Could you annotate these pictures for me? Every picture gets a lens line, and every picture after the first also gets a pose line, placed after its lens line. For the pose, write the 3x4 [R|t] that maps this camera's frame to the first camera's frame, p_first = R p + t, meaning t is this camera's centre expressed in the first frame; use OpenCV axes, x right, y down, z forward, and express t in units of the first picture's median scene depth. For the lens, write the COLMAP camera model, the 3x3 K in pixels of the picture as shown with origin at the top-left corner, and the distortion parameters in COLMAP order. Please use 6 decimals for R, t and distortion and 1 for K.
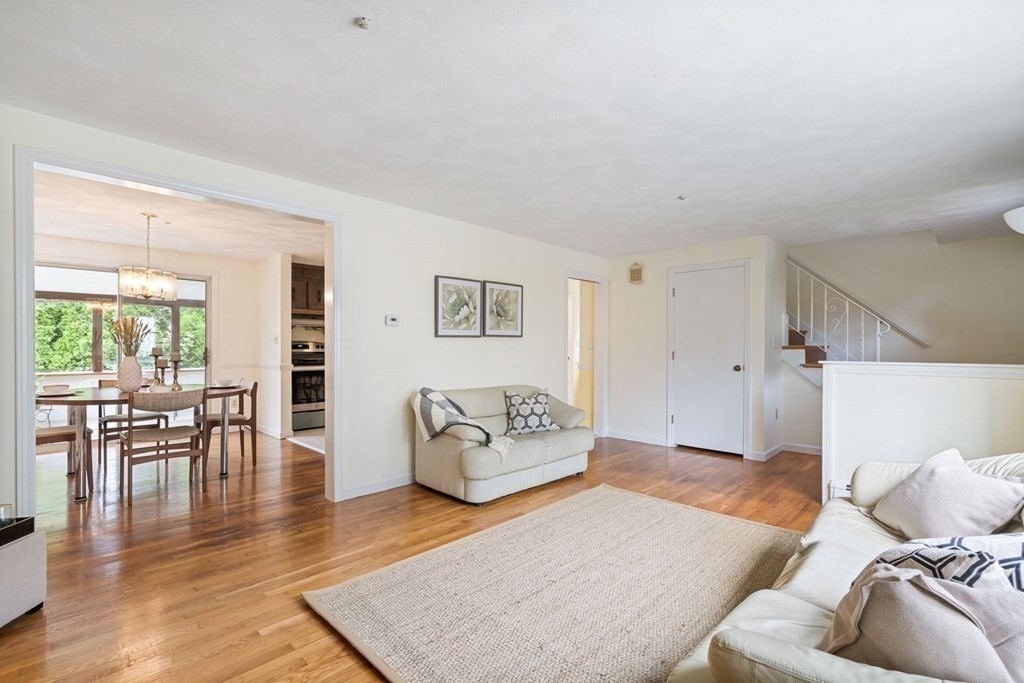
lens RADIAL K [[479.0, 0, 506.3], [0, 479.0, 349.3], [0, 0, 1]] dist [-0.001113, 0.000204]
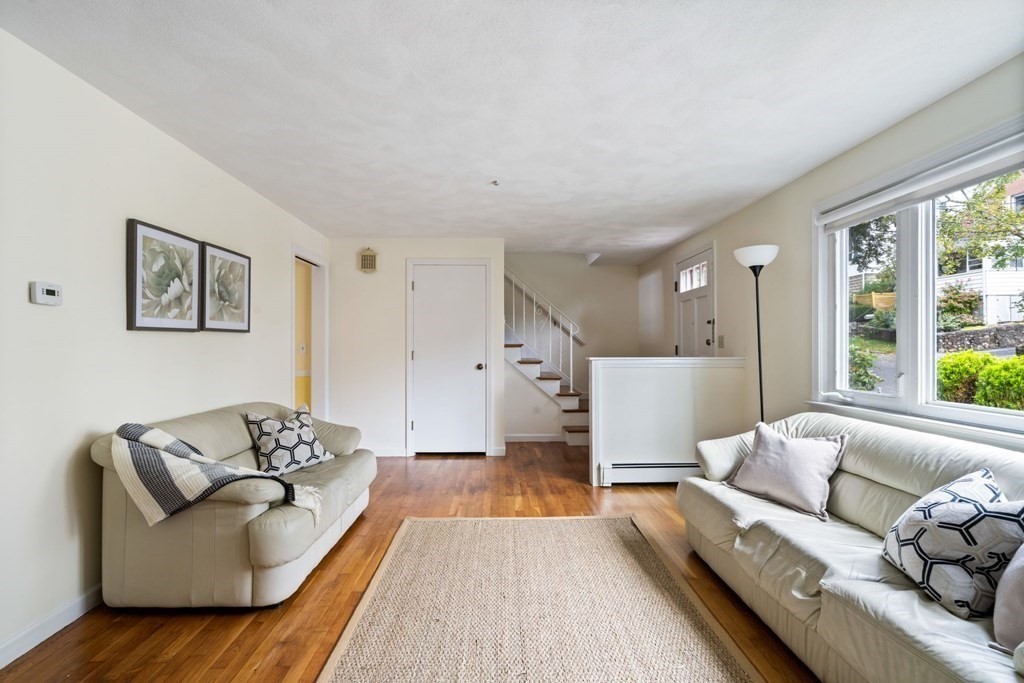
lens RADIAL K [[490.7, 0, 506.5], [0, 490.7, 343.5], [0, 0, 1]] dist [0.003316, 0.000624]
pose [[0.688558, -0.001851, 0.725179, -0.255199], [0.009644, 0.999932, -0.006604, -0.002009], [-0.725117, 0.011541, 0.688529, 0.287402]]
